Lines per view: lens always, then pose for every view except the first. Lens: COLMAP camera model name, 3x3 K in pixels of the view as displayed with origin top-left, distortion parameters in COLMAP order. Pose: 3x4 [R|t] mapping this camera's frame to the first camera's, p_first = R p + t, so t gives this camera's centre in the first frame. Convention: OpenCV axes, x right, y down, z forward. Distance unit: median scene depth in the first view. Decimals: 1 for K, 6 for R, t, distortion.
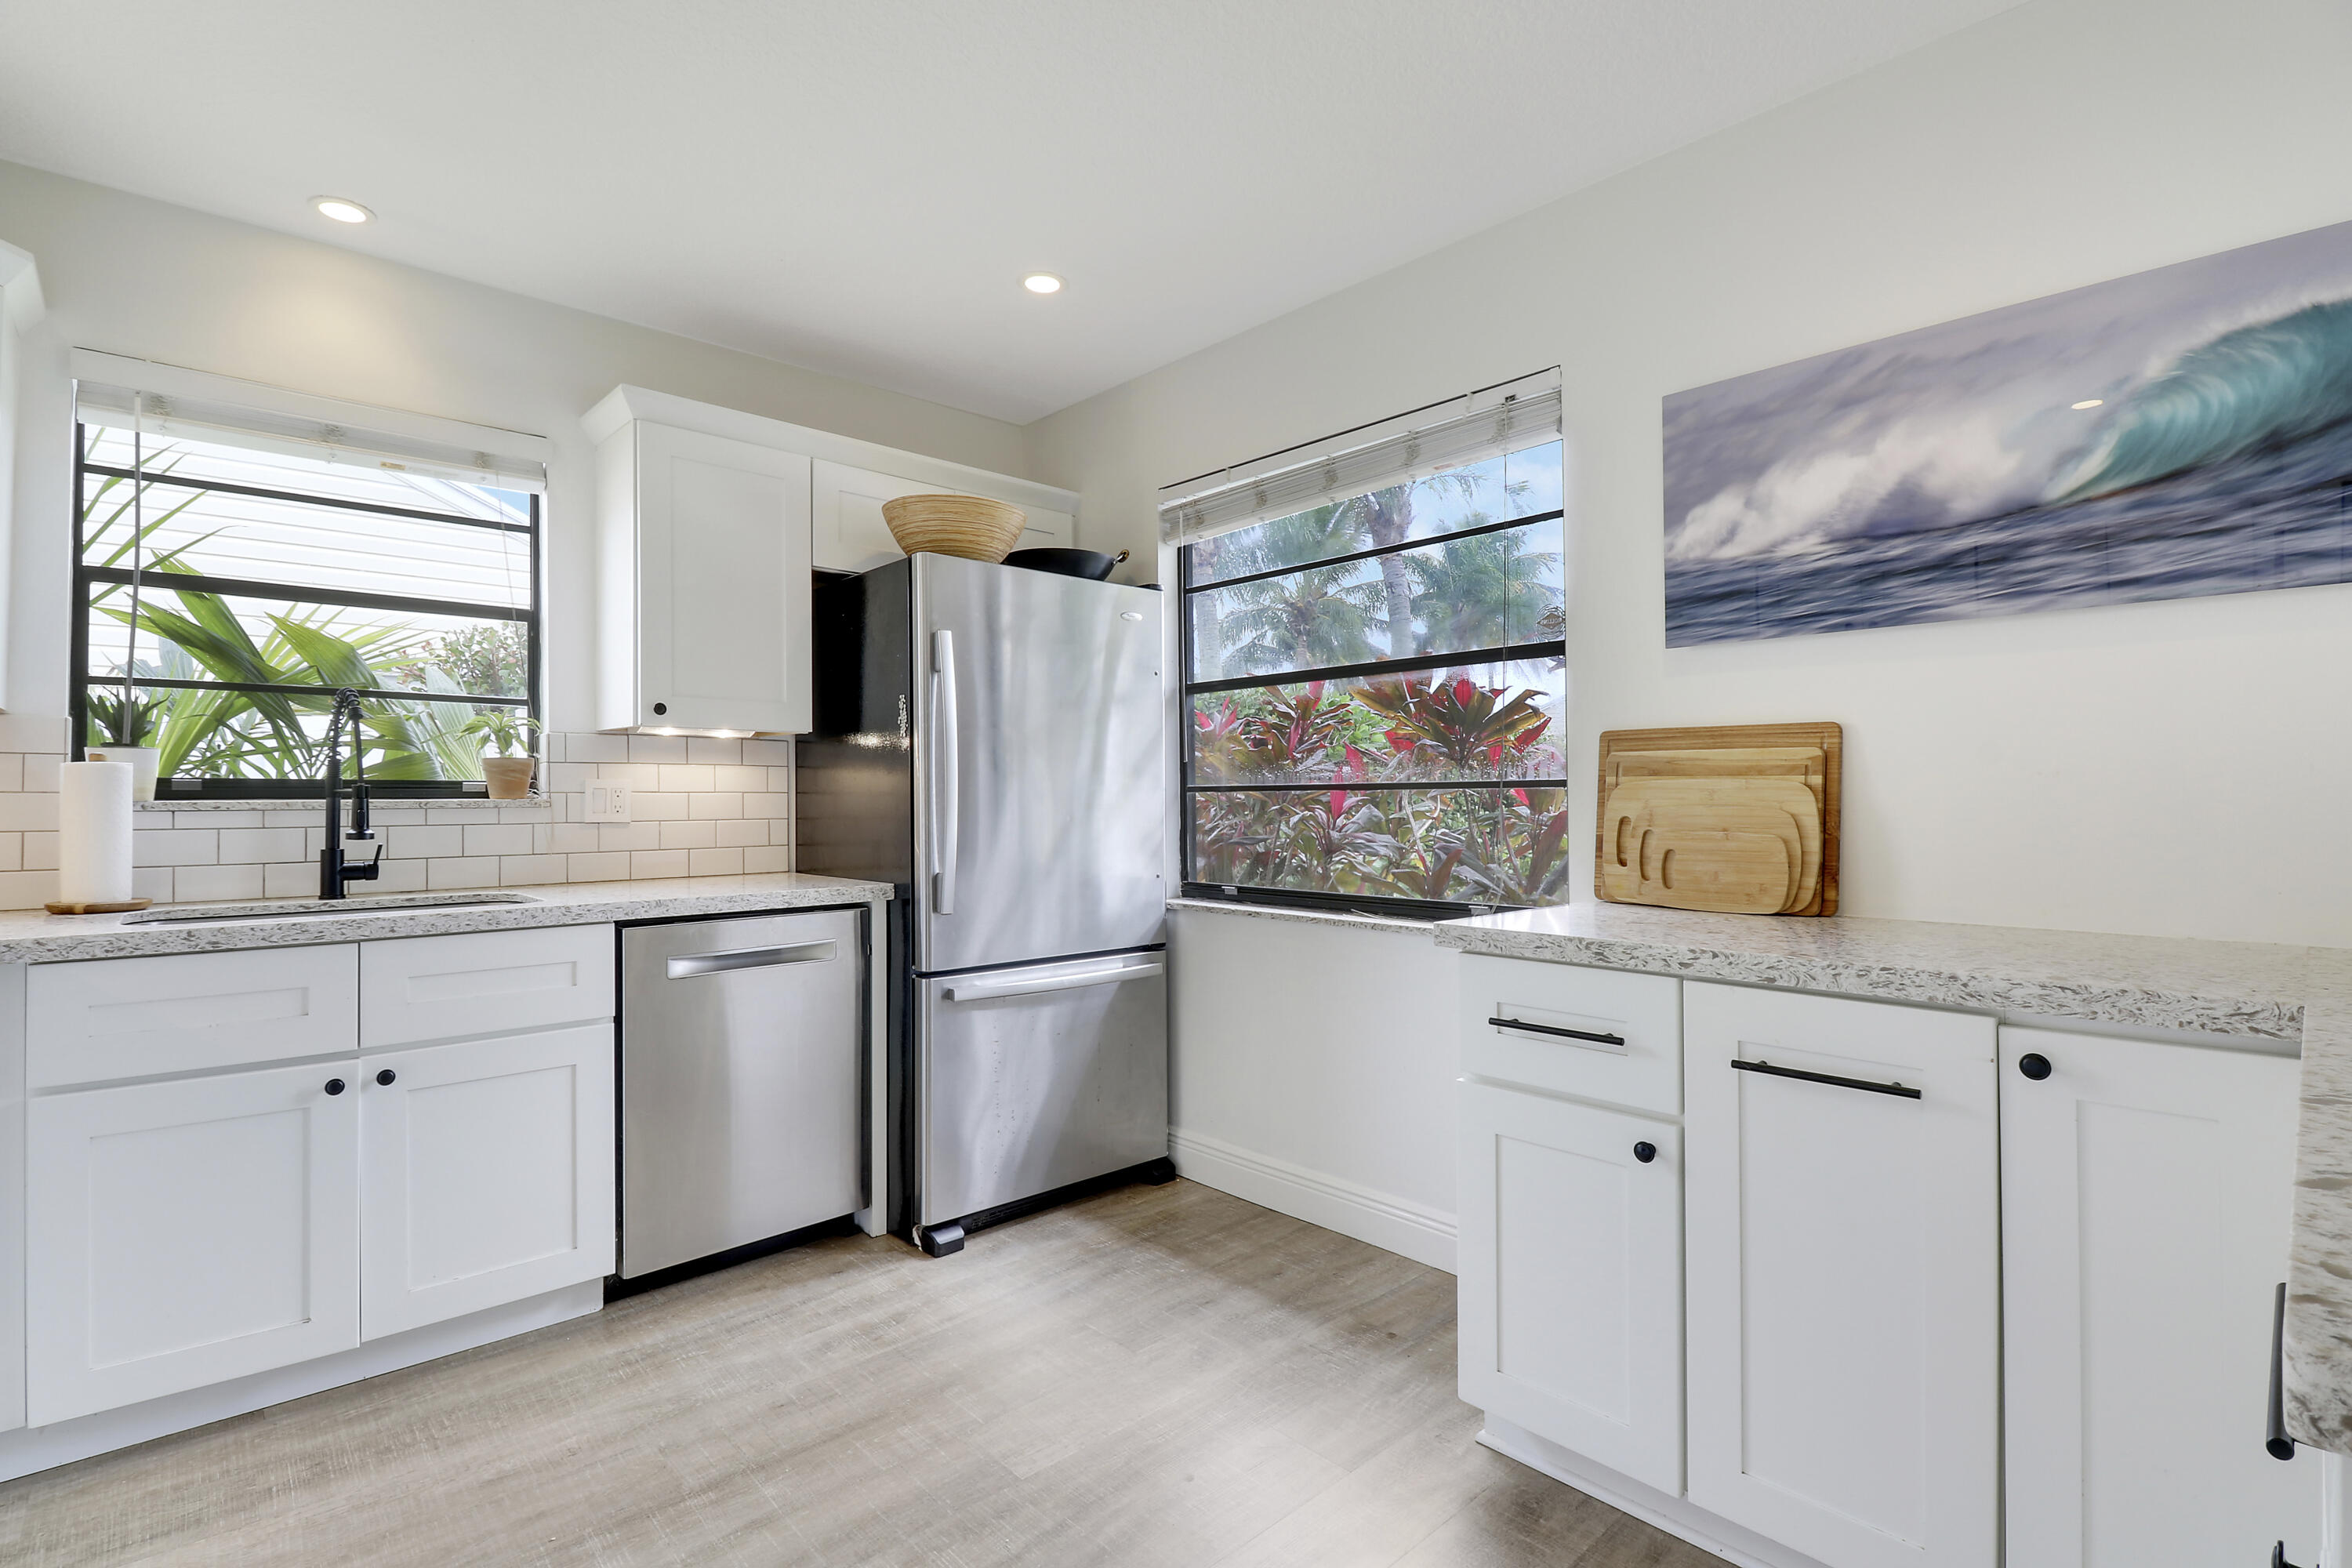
lens RADIAL K [[1124.8, 0, 1166.5], [0, 1124.8, 766.6], [0, 0, 1]] dist [0.002050, -0.011646]
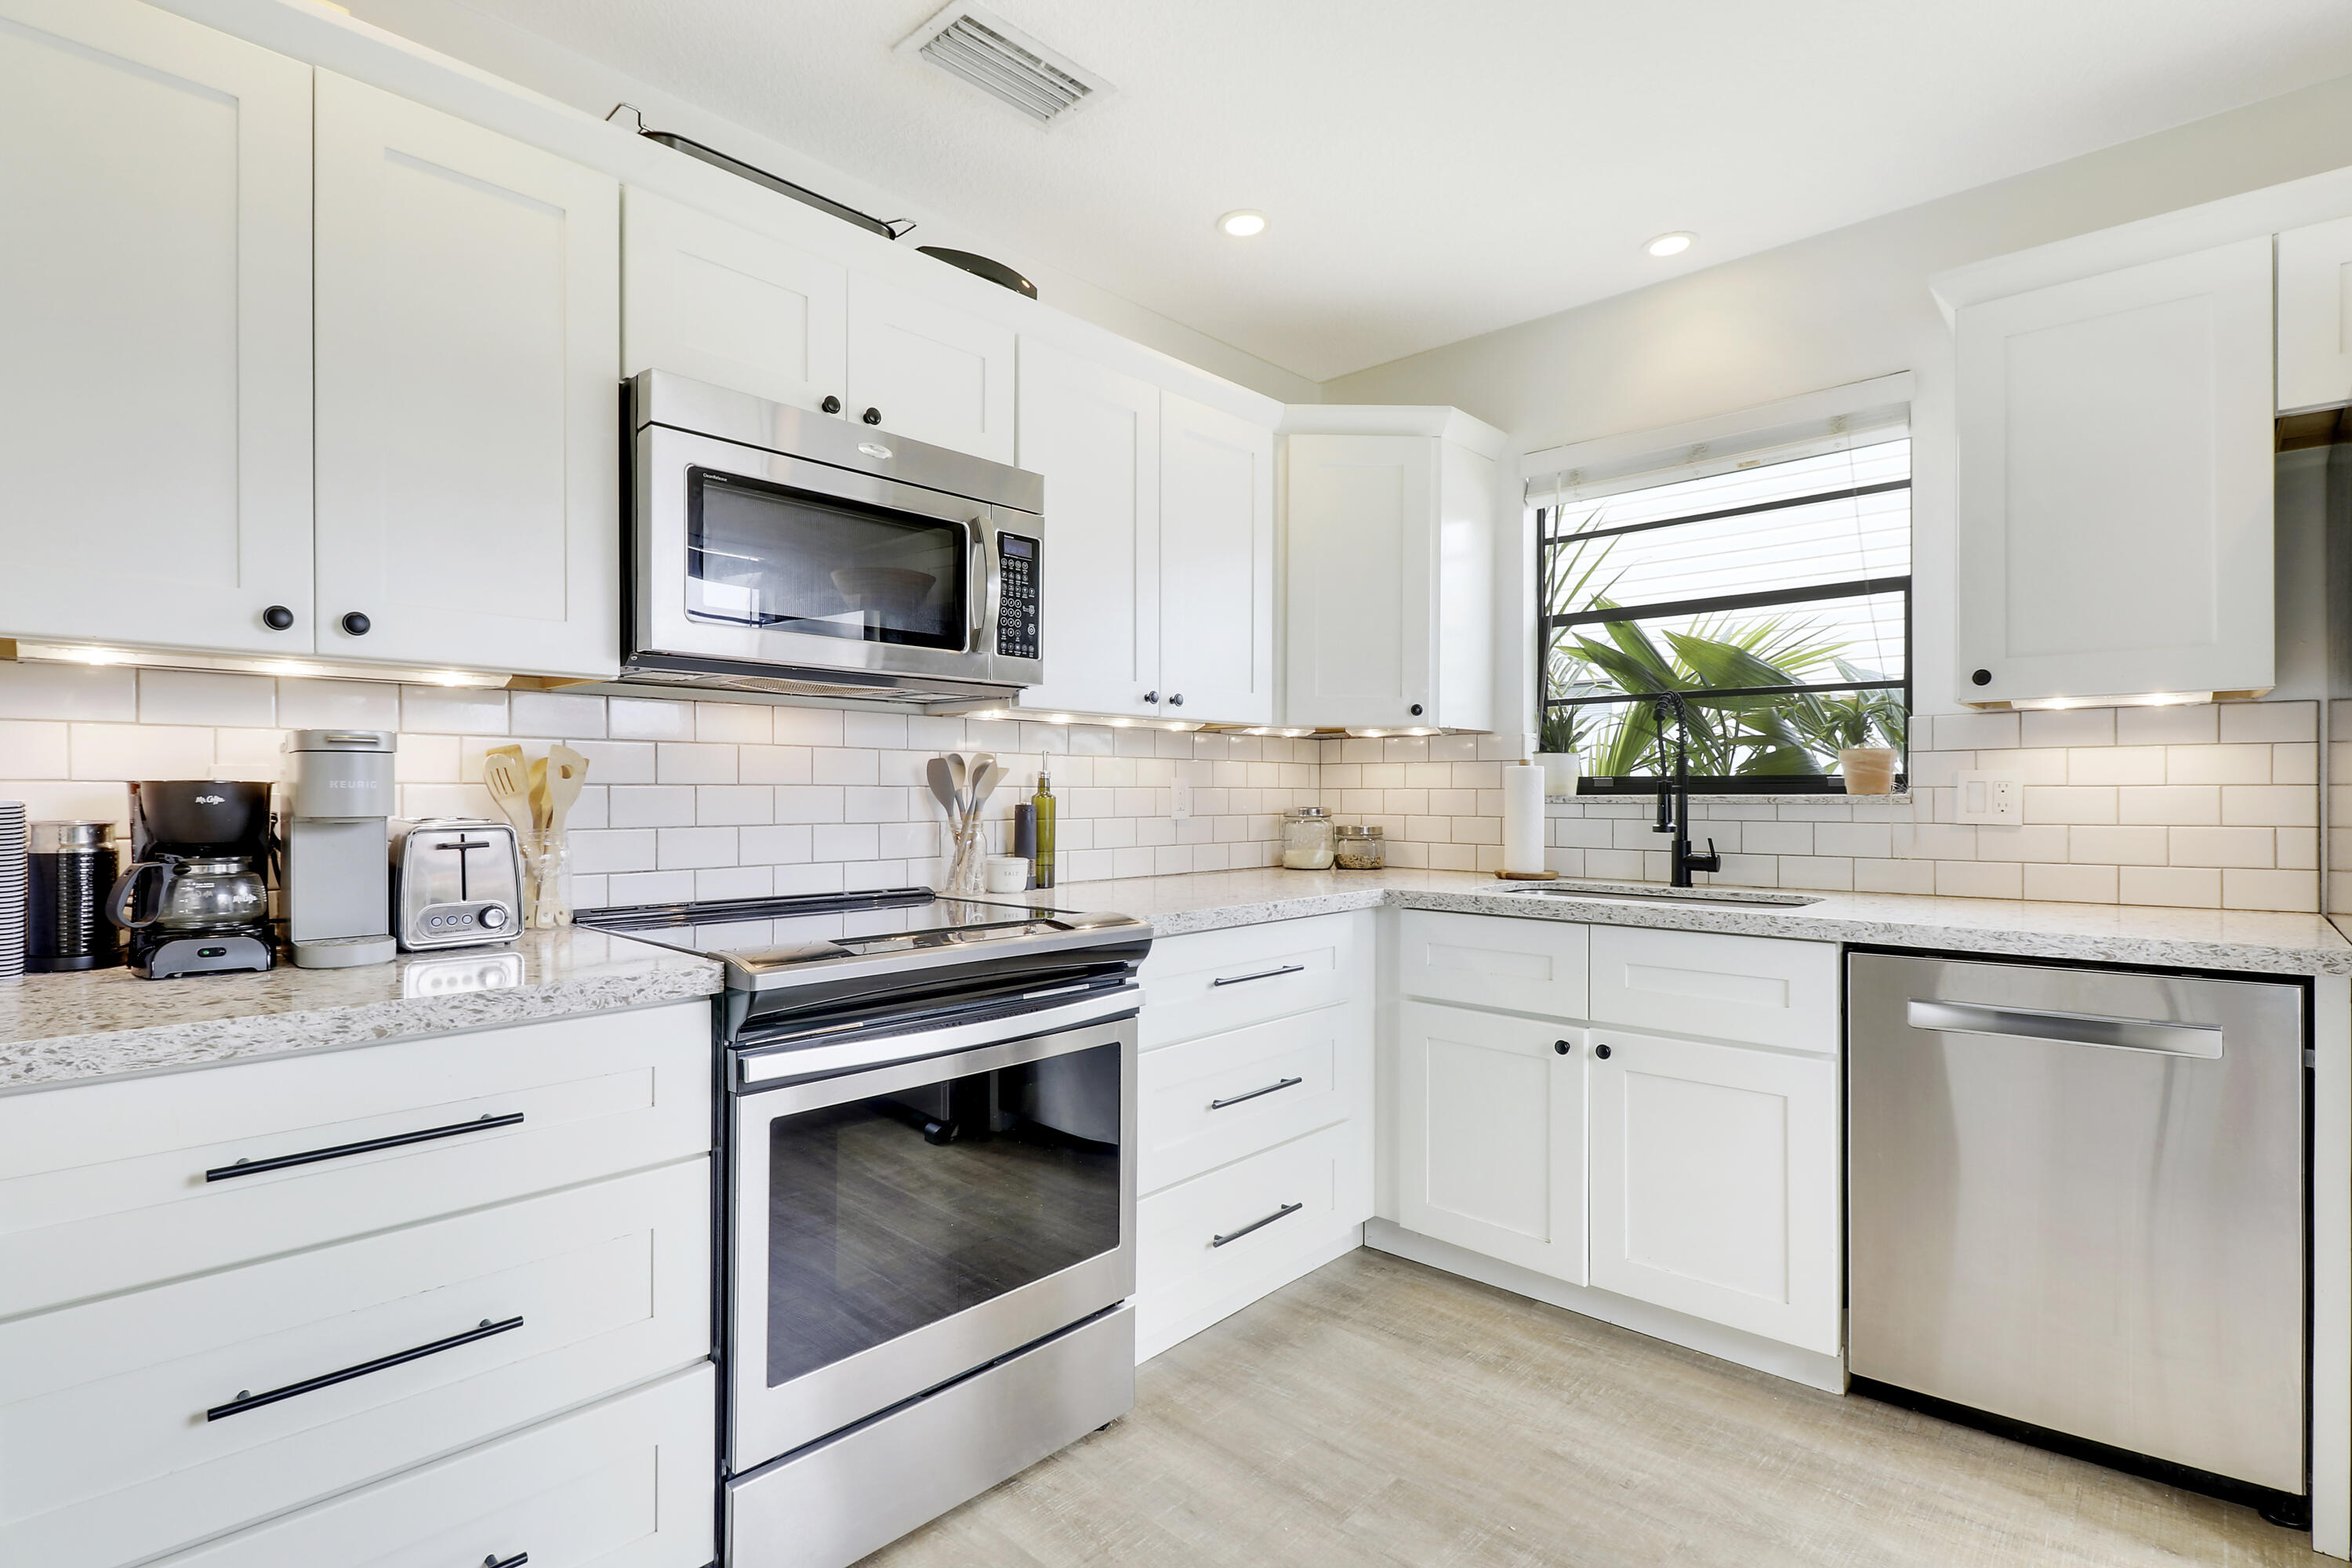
lens RADIAL K [[1107.4, 0, 1167.4], [0, 1107.4, 793.8], [0, 0, 1]] dist [0.001817, -0.015357]
pose [[0.060416, 0.003211, -0.998168, 0.298248], [0.027763, 0.999603, 0.004896, 0.009740], [0.997787, -0.028008, 0.060303, 0.453933]]
